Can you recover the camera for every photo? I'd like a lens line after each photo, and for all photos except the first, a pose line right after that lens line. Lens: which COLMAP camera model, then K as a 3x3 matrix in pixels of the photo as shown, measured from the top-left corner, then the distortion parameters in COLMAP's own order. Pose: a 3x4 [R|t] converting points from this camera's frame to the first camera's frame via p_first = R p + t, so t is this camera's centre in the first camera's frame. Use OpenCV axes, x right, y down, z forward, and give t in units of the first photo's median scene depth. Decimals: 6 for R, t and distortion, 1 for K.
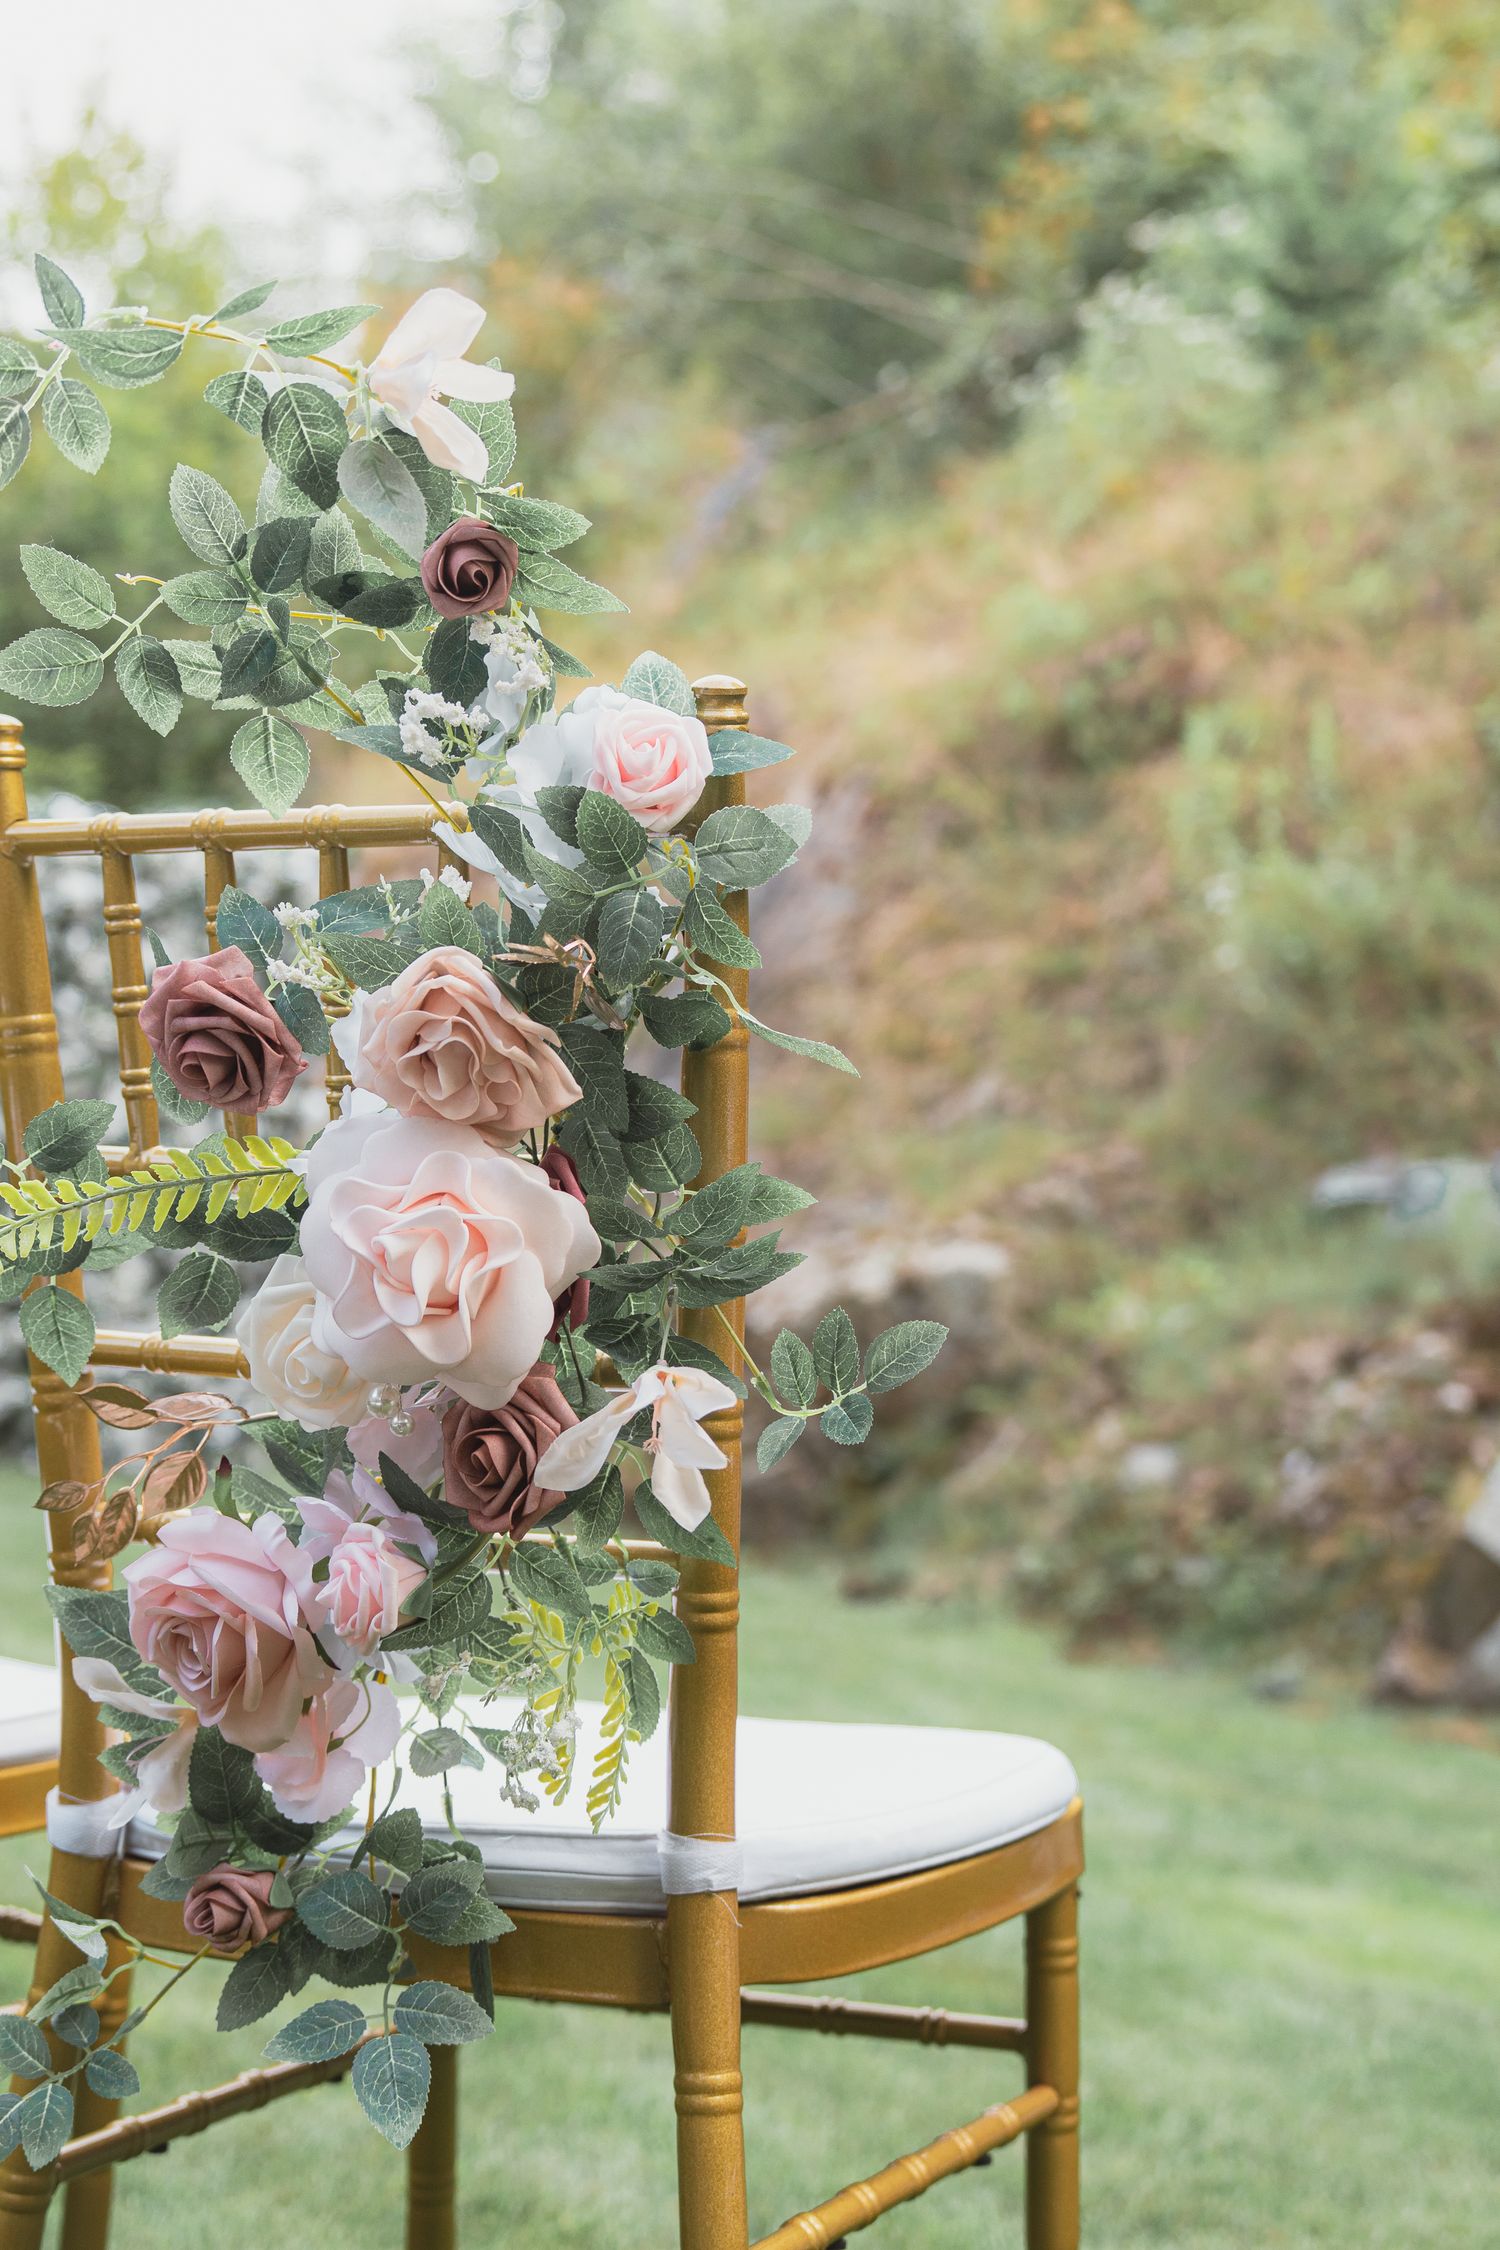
lens RADIAL K [[3617.7, 0, 750.0], [0, 3617.7, 1125.0], [0, 0, 1]] dist [0.010271, 0.029355]
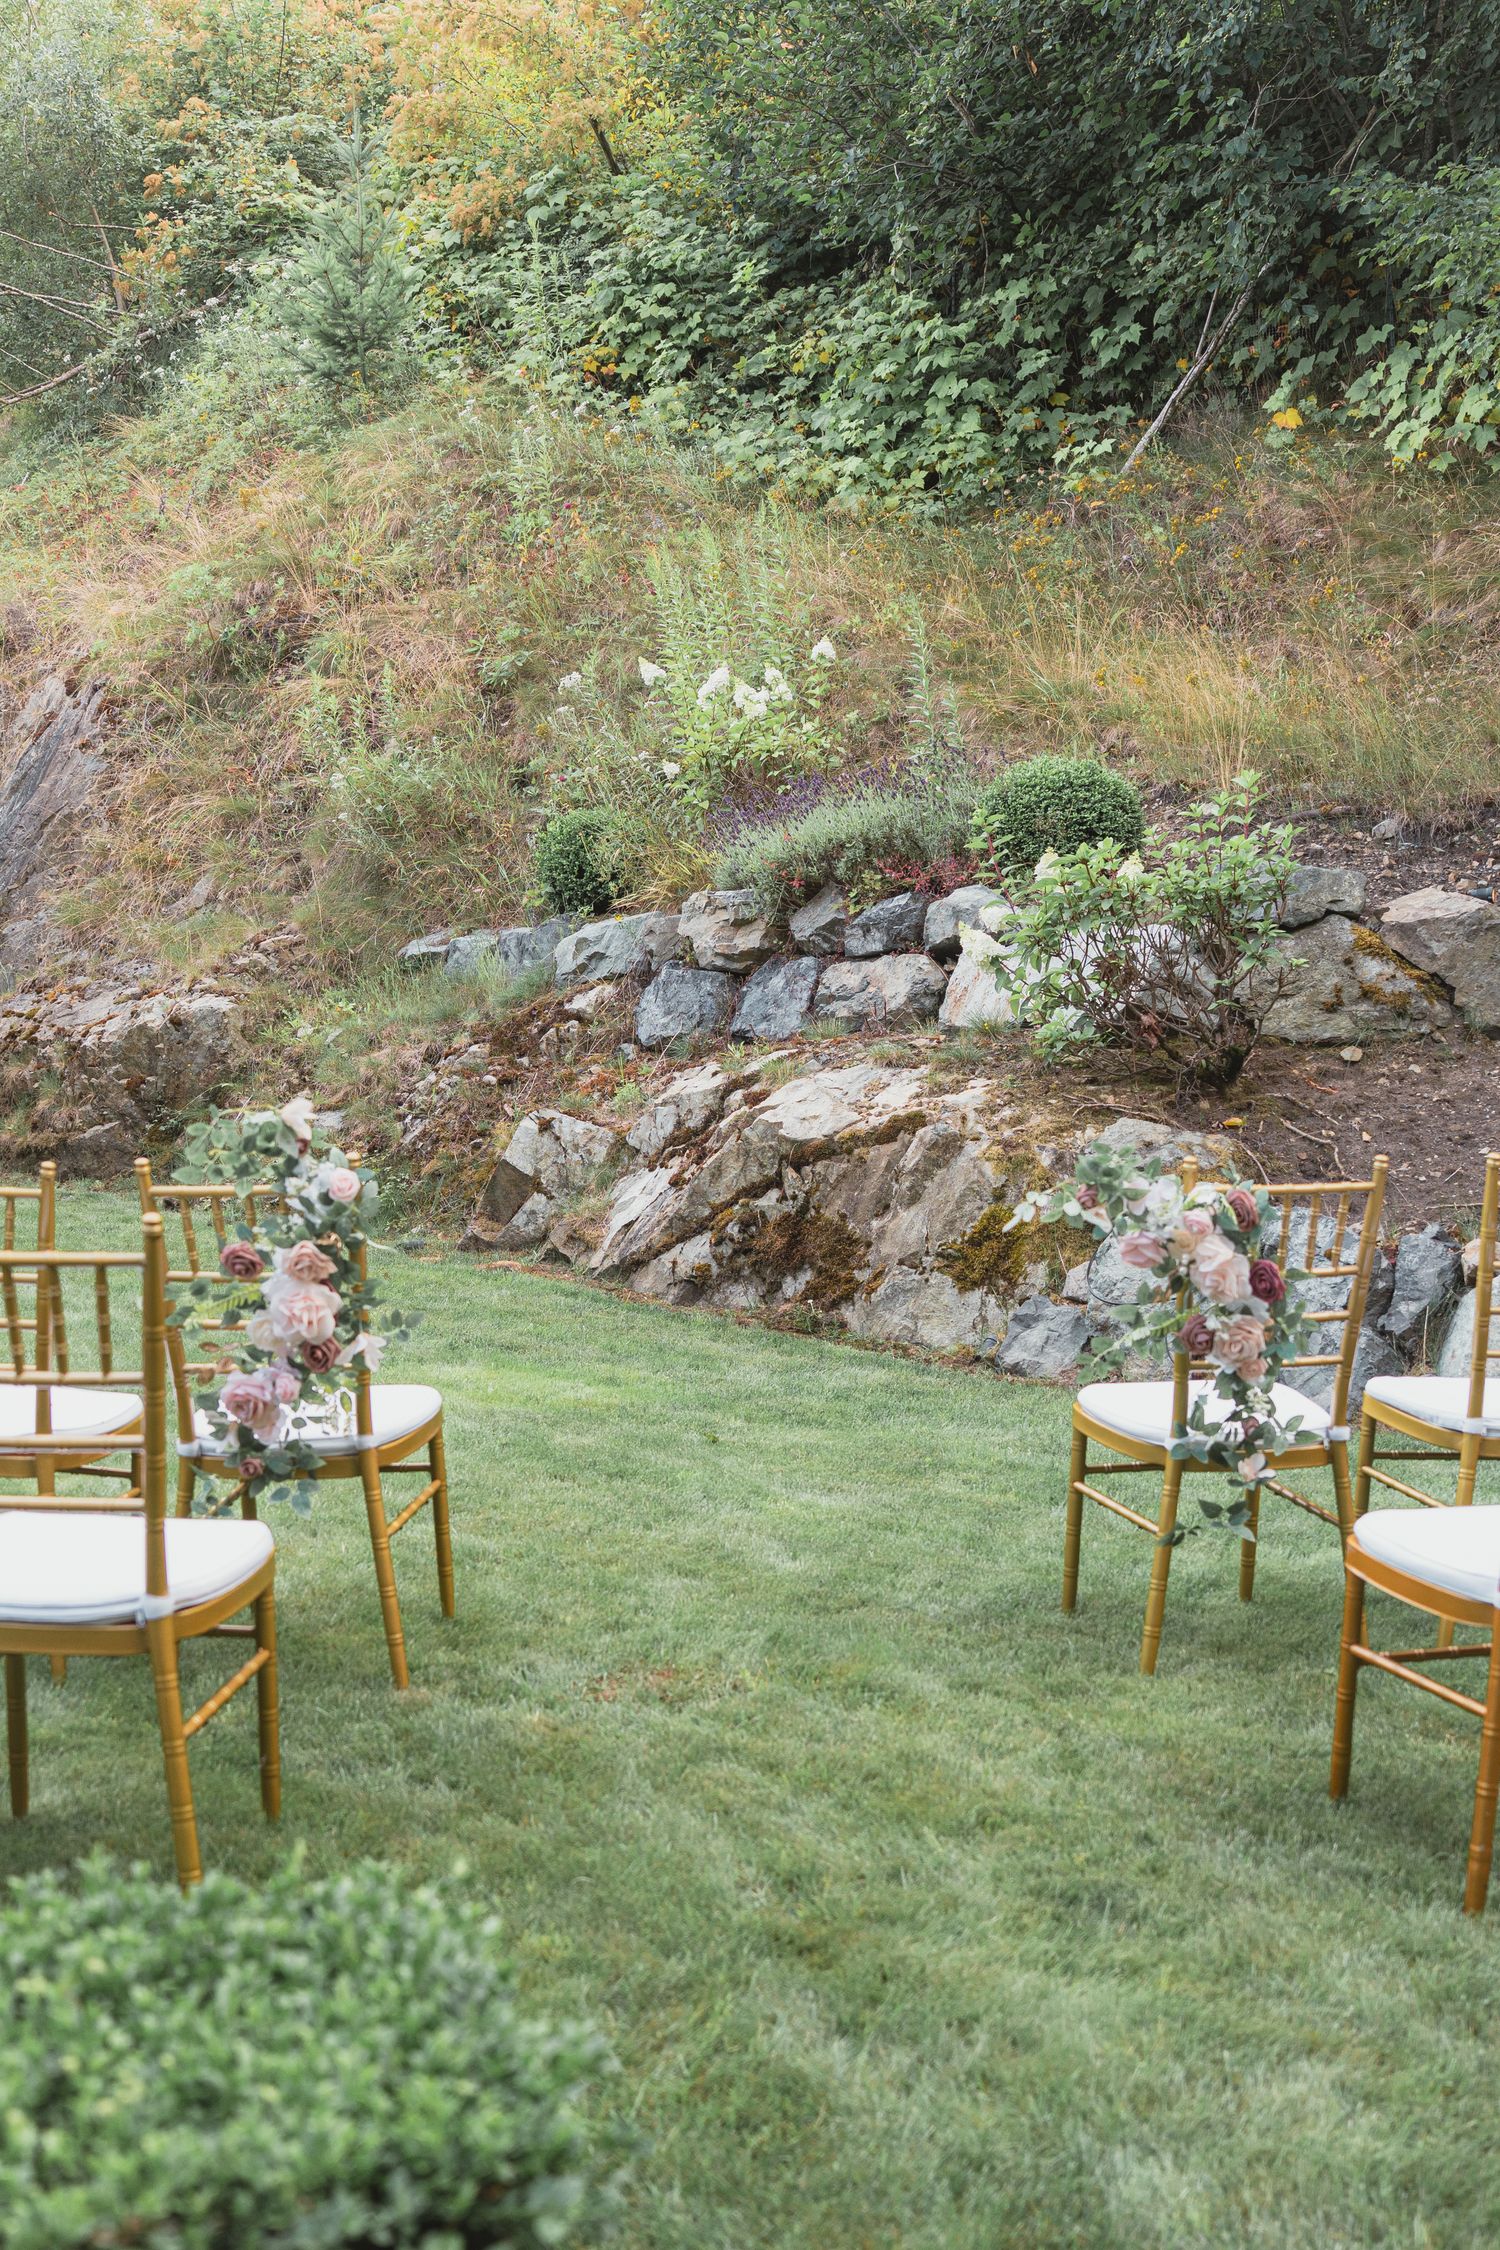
lens RADIAL K [[2256.2, 0, 750.0], [0, 2256.2, 1125.0], [0, 0, 1]] dist [-0.010377, -0.008698]
pose [[0.948879, -0.083549, 0.304382, -0.035019], [0.044138, 0.989979, 0.134139, -0.047380], [-0.312539, -0.113847, 0.943058, -0.149962]]
